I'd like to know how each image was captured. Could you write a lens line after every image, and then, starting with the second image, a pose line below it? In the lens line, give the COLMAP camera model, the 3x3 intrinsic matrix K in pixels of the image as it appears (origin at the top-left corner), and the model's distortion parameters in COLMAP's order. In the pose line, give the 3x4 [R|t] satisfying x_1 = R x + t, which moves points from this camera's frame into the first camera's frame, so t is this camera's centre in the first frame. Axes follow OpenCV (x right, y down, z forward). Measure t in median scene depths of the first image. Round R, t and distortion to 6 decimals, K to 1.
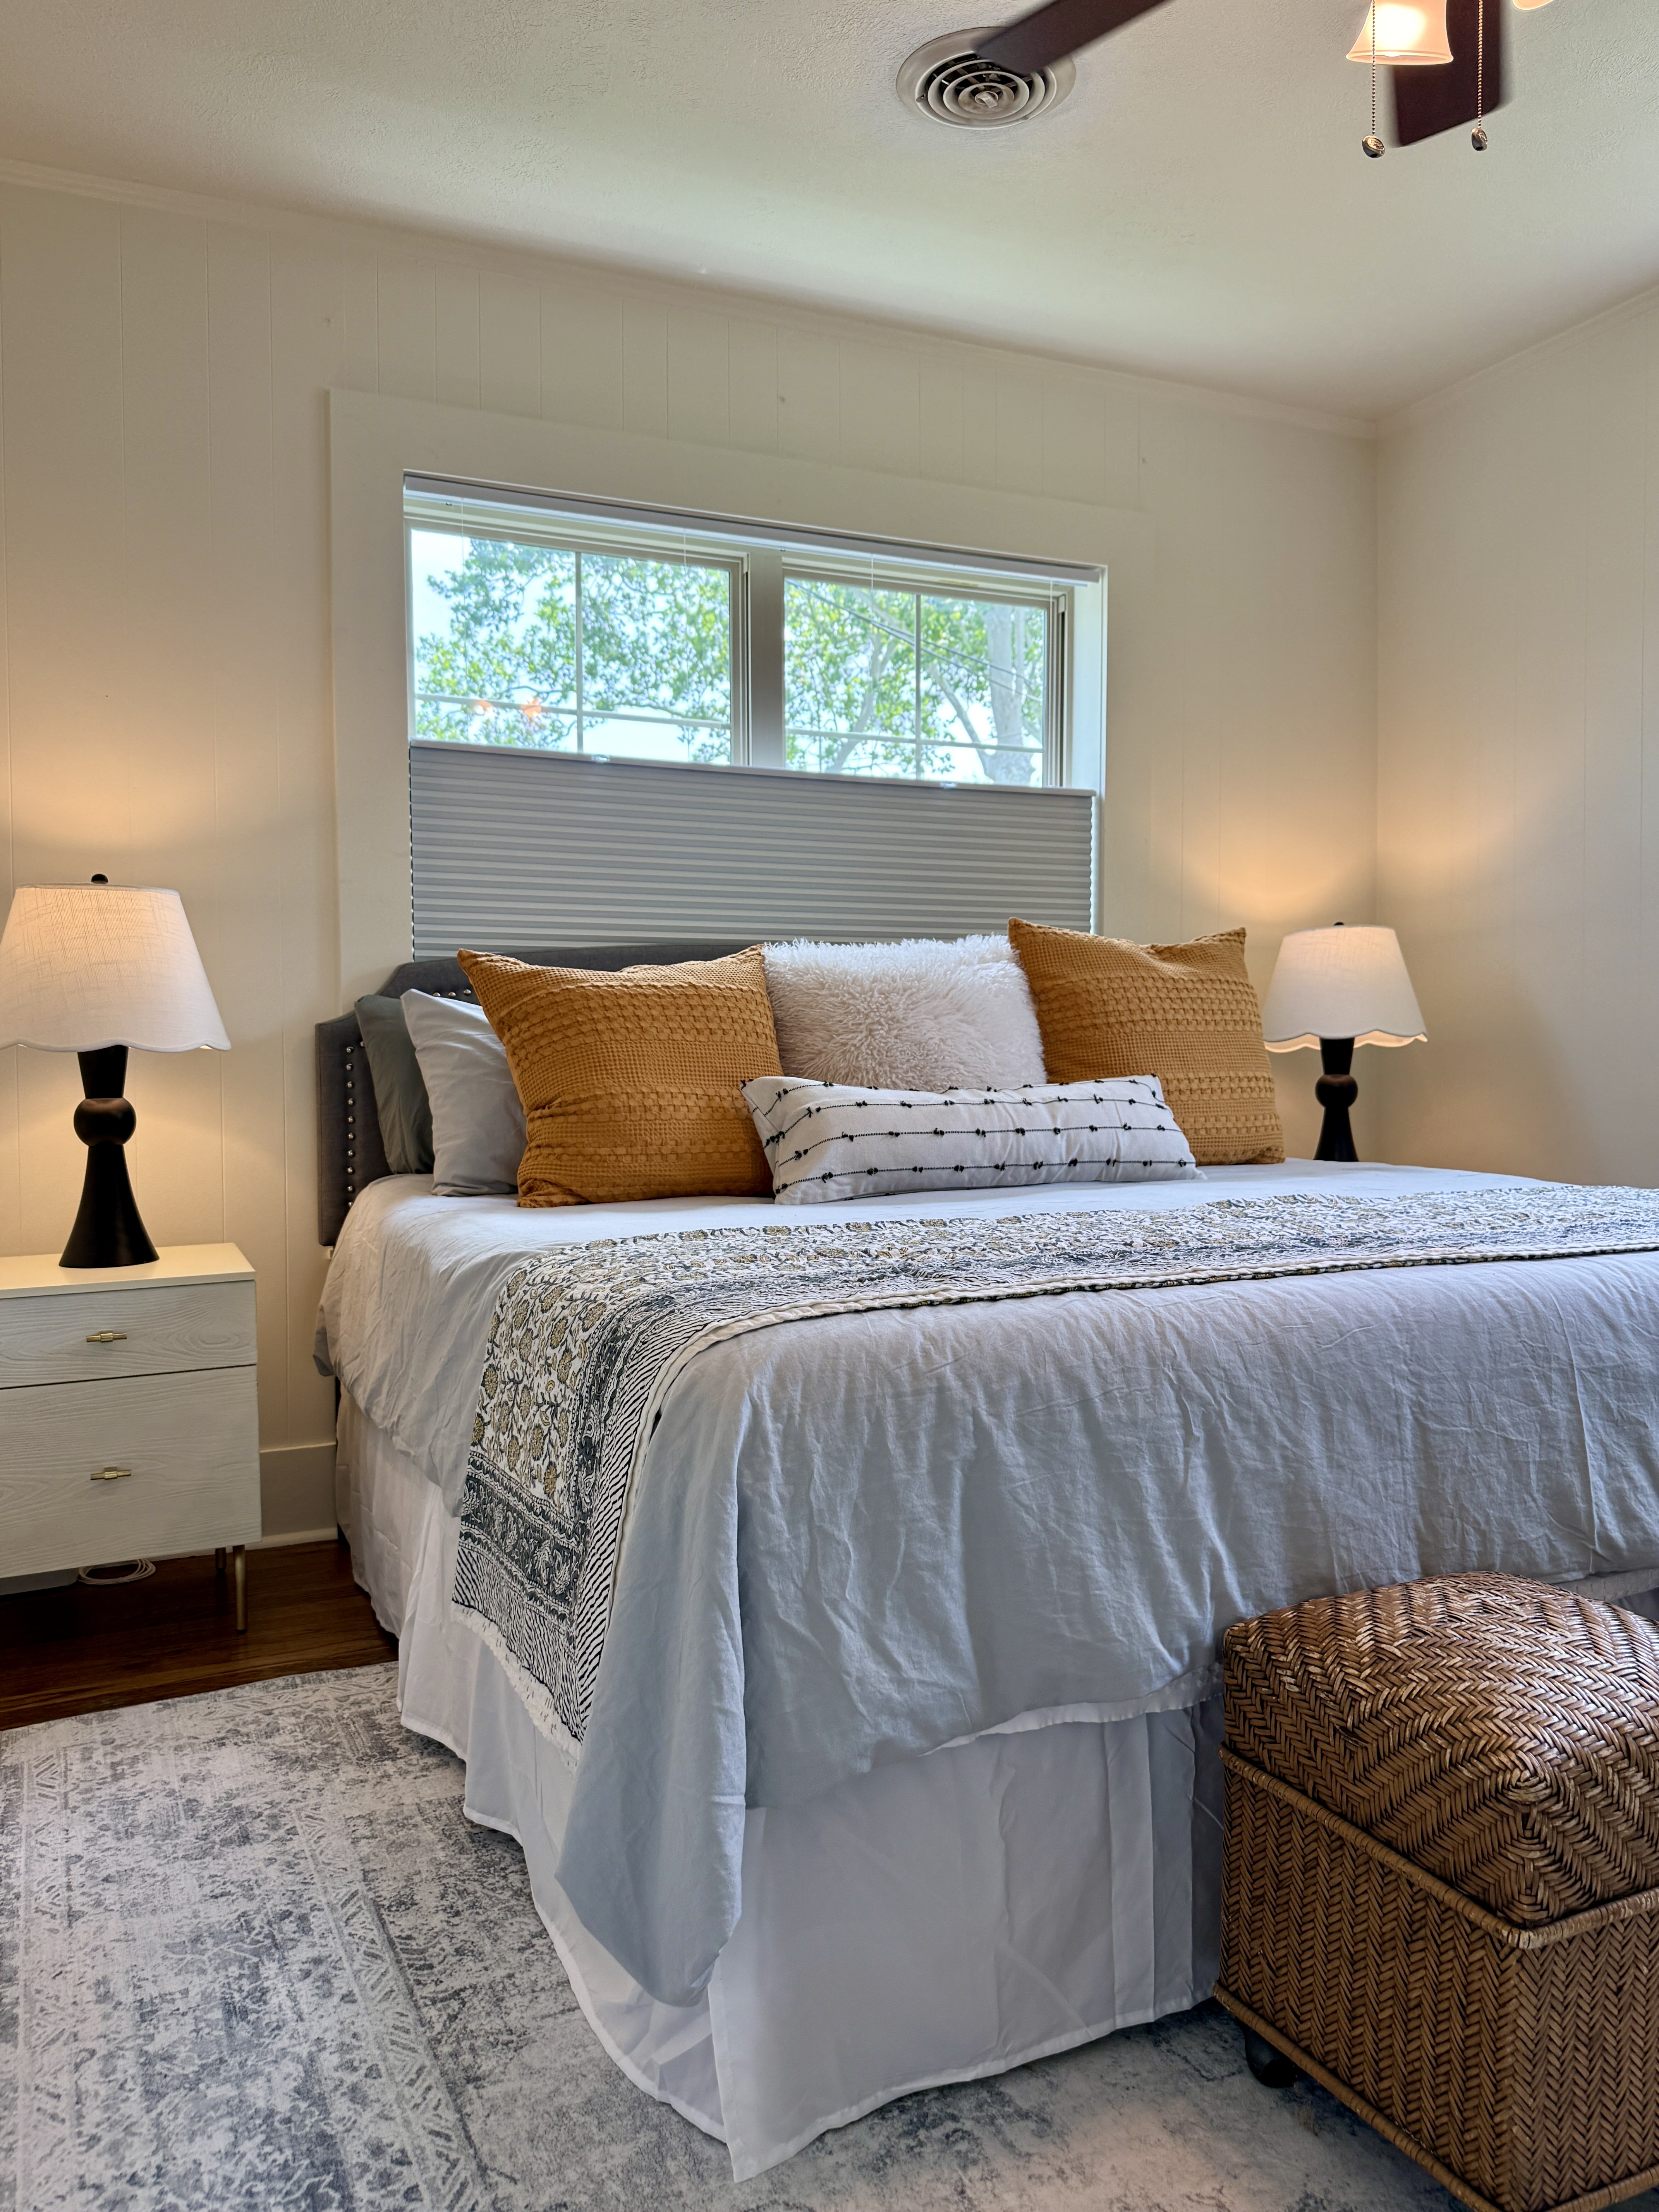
lens RADIAL K [[1608.5, 0, 825.0], [0, 1608.5, 1086.7], [0, 0, 1]] dist [0.061477, -0.034613]
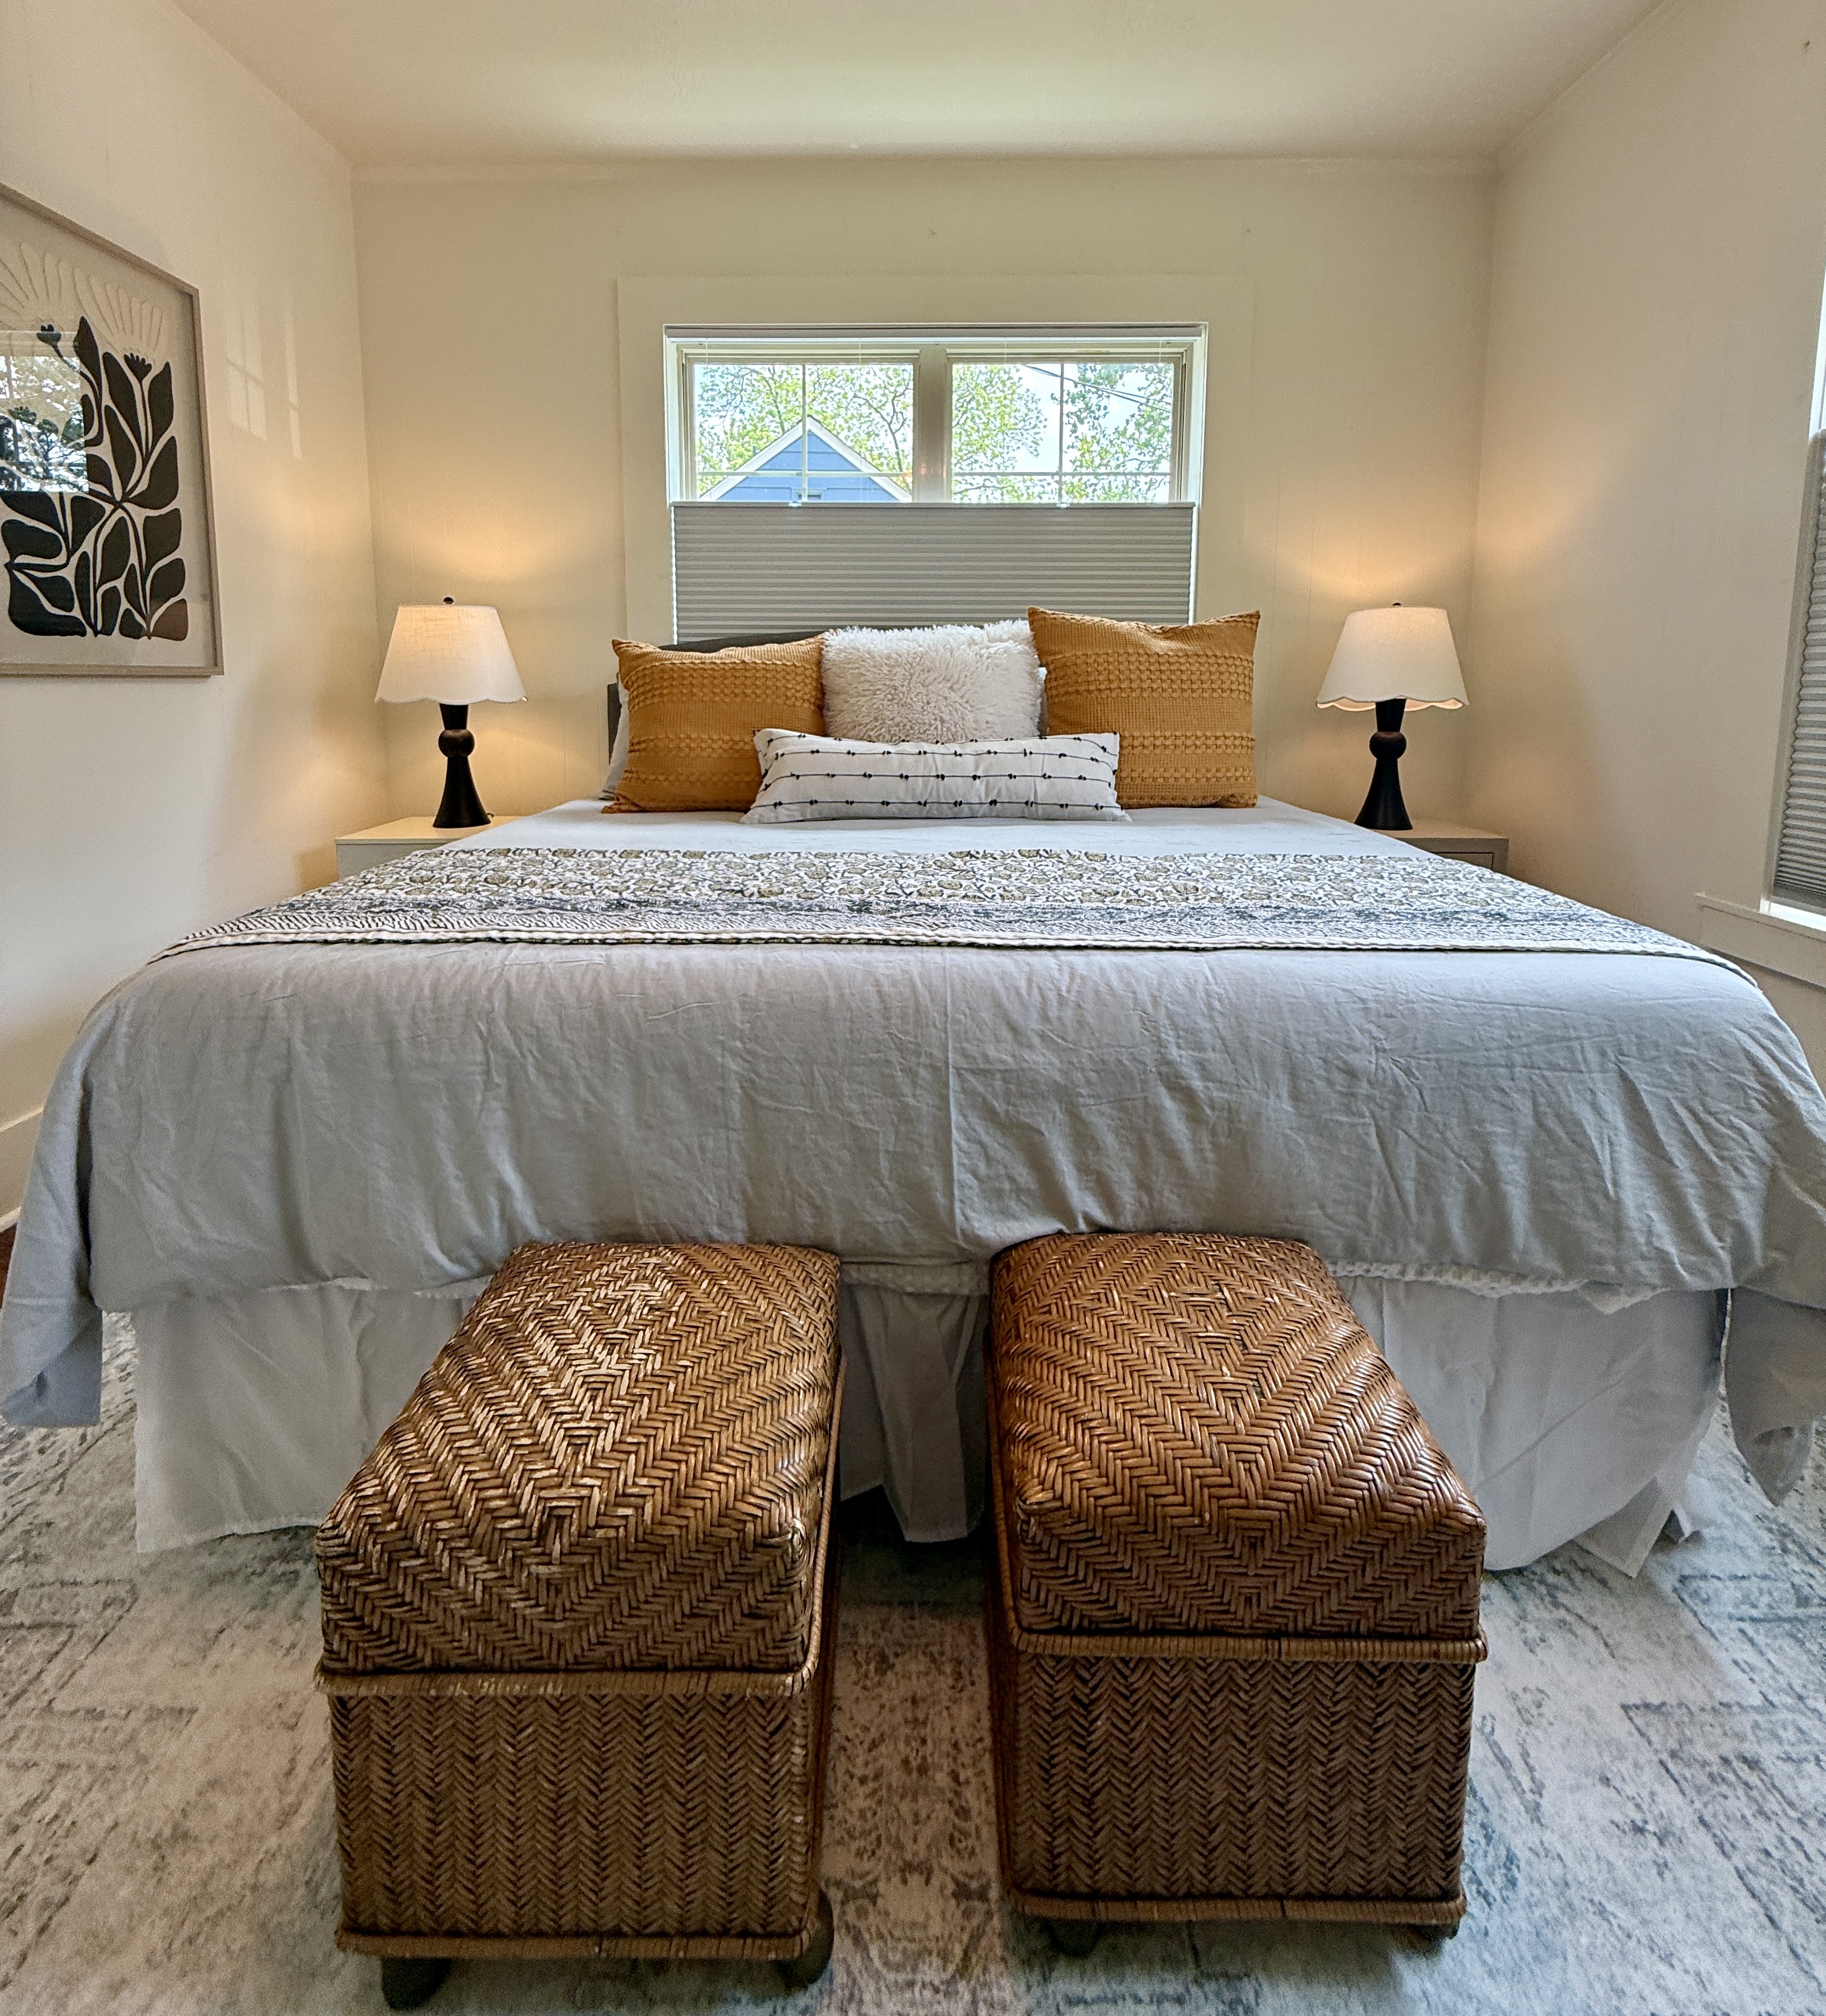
lens RADIAL K [[960.9, 0, 918.7], [0, 960.9, 778.5], [0, 0, 1]] dist [-0.005938, 0.007498]
pose [[0.903577, 0.051696, -0.425295, 0.428864], [-0.019515, 0.996629, 0.079681, -0.031579], [0.427980, -0.063698, 0.901541, 0.294466]]
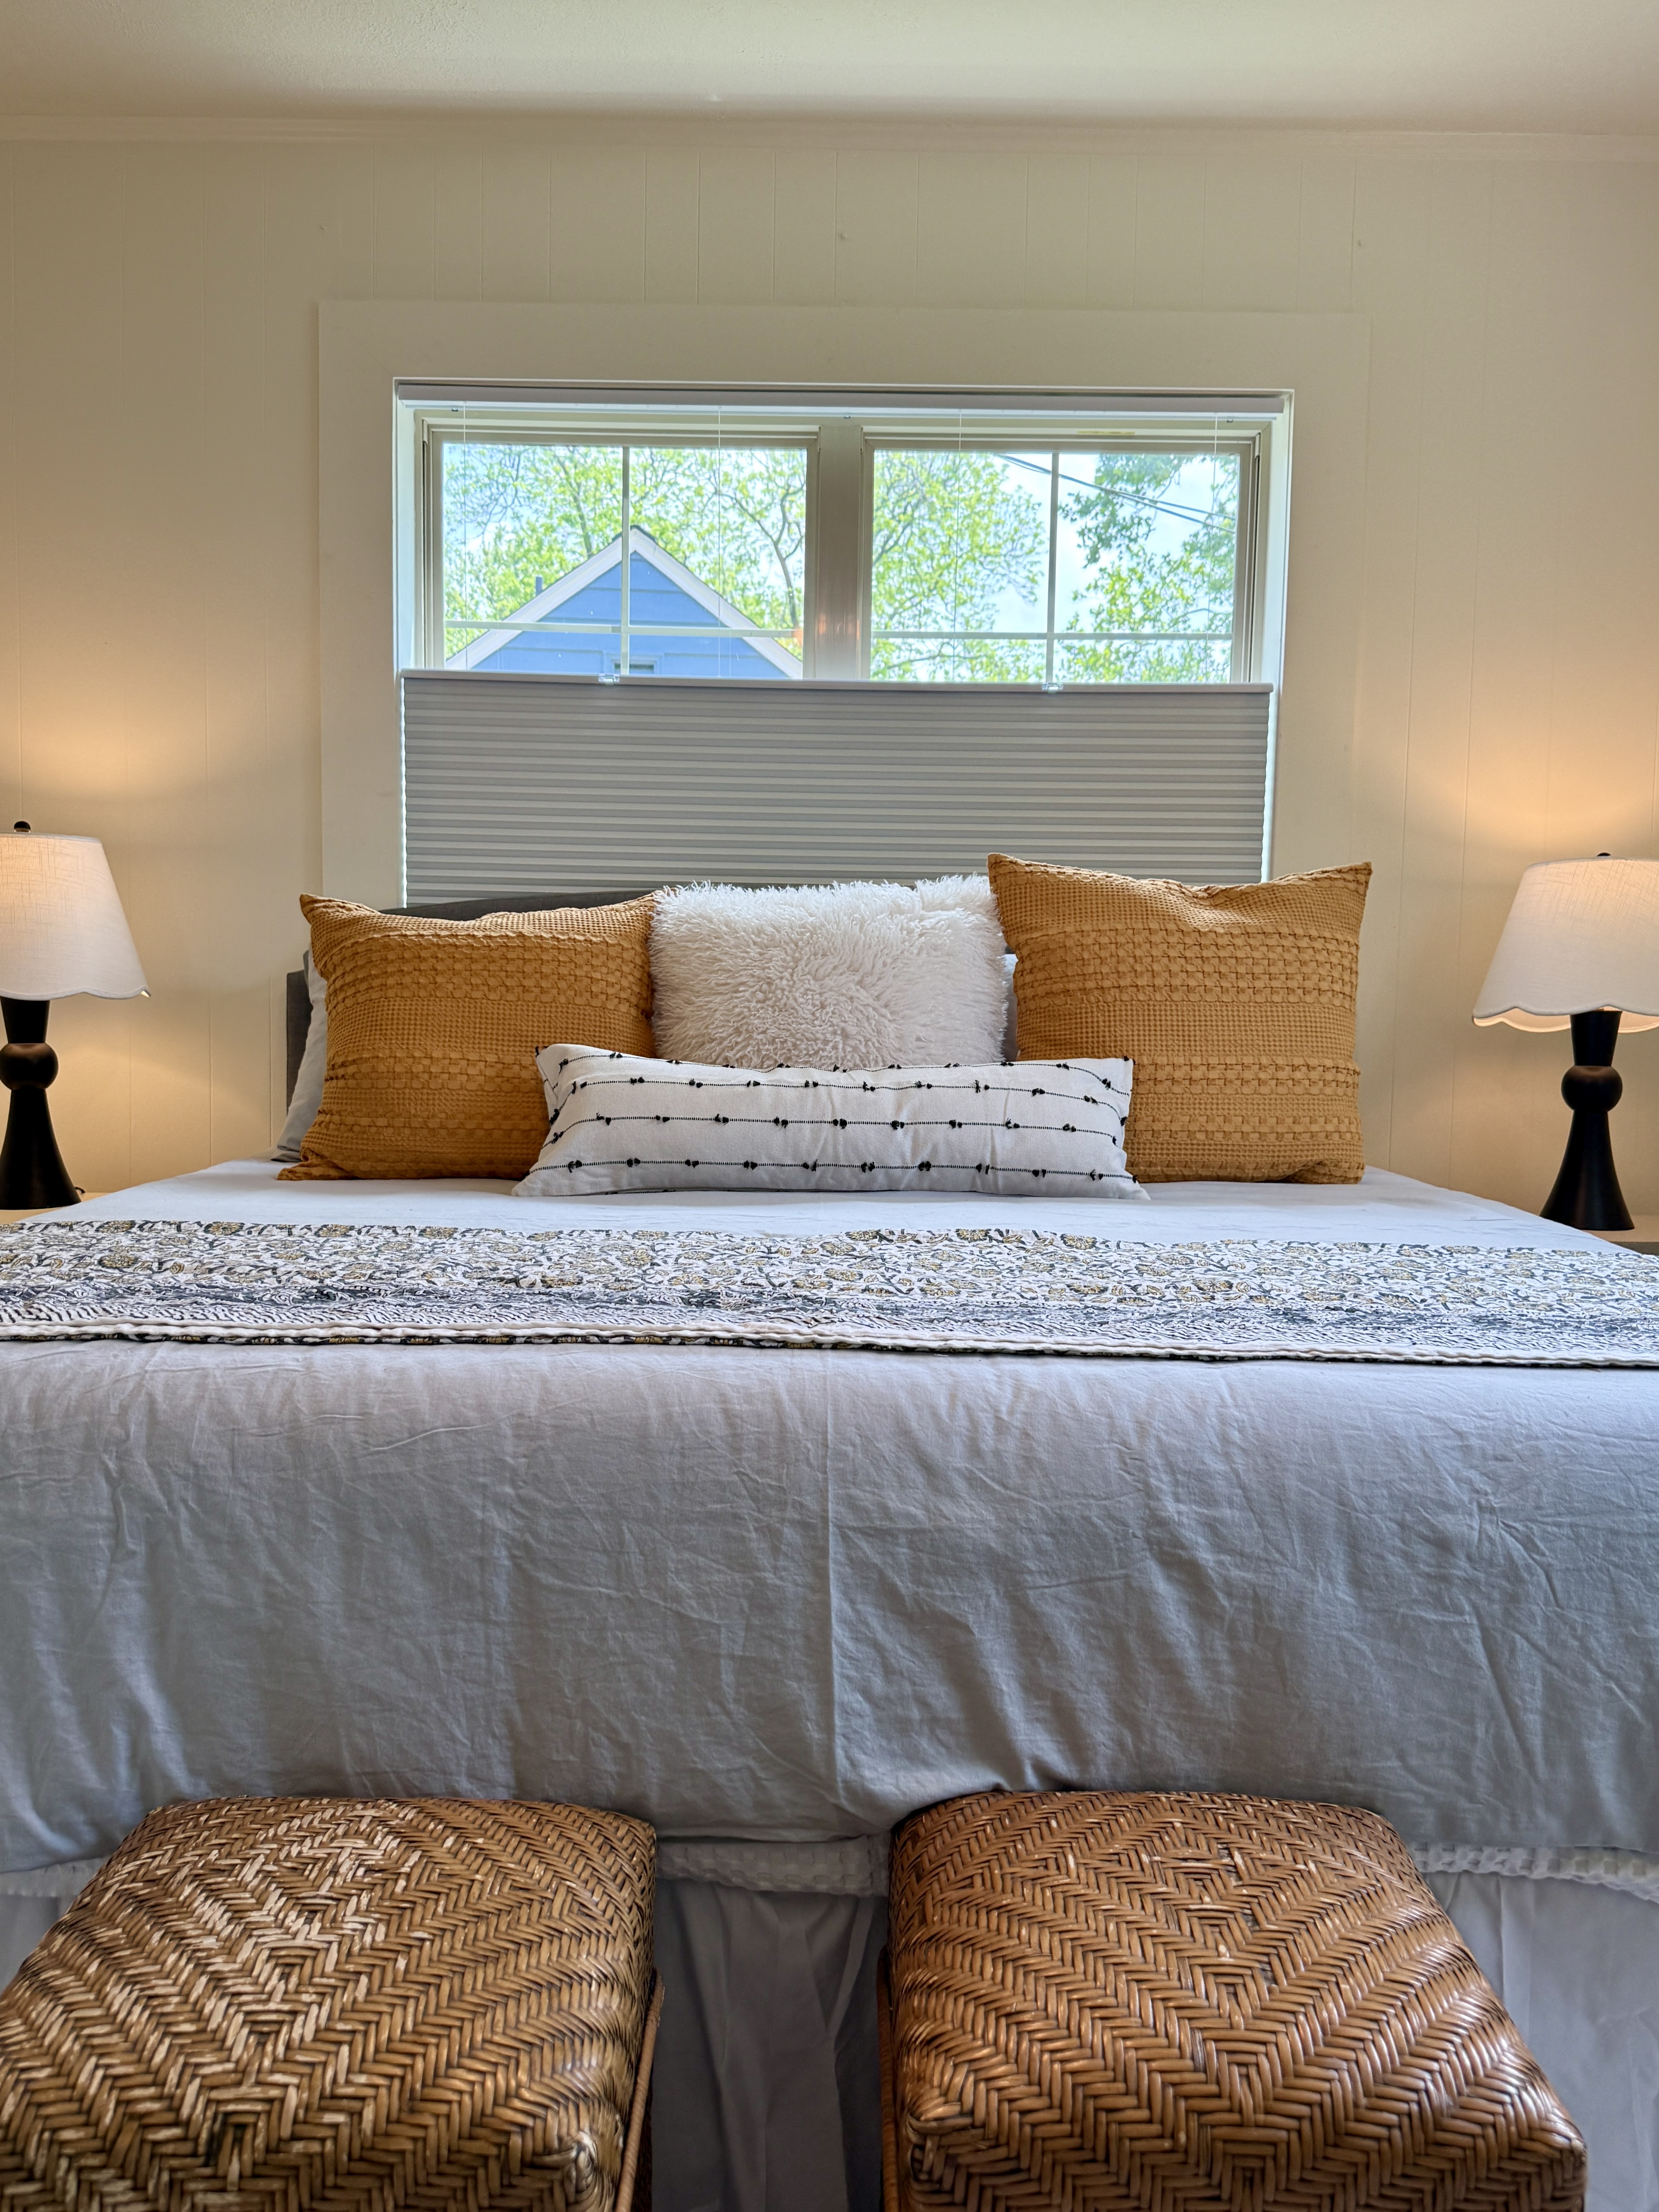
lens RADIAL K [[1700.1, 0, 840.2], [0, 1700.1, 1097.6], [0, 0, 1]] dist [0.085361, -0.101346]
pose [[0.907708, 0.045419, -0.417137, 0.466432], [-0.032270, 0.998737, 0.038523, -0.016849], [0.418360, -0.021507, 0.908027, 0.235527]]
